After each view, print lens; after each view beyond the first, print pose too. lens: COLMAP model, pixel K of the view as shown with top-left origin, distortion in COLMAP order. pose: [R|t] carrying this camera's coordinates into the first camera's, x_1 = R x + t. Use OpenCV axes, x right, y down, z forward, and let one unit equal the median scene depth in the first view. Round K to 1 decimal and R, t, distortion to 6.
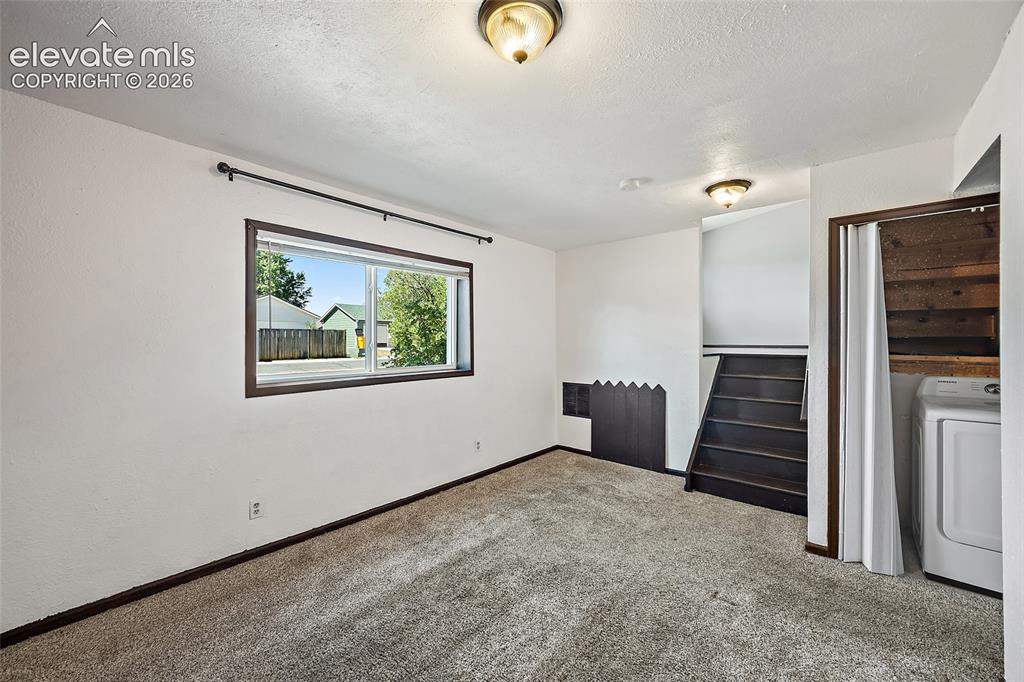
lens RADIAL K [[406.1, 0, 508.0], [0, 406.1, 339.2], [0, 0, 1]] dist [0.000711, 0.000098]
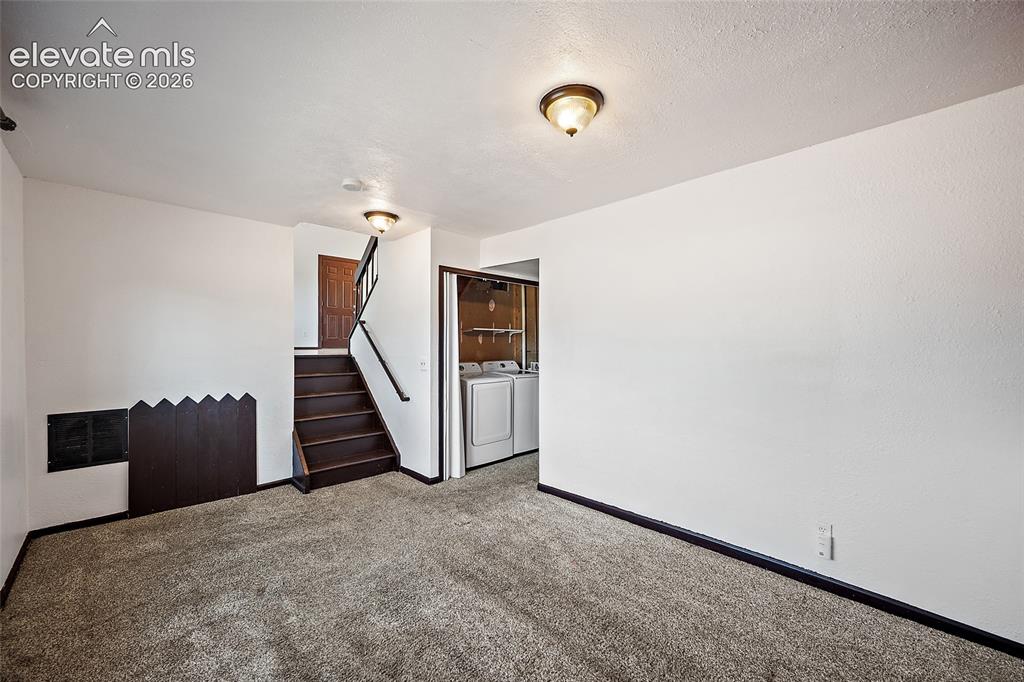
lens RADIAL K [[406.1, 0, 505.4], [0, 406.1, 342.4], [0, 0, 1]] dist [0.000711, 0.000098]
pose [[0.083022, 0.003659, 0.996541, -0.594706], [-0.005065, 0.999982, -0.003250, 0.003333], [-0.996535, -0.004778, 0.083039, 0.495875]]
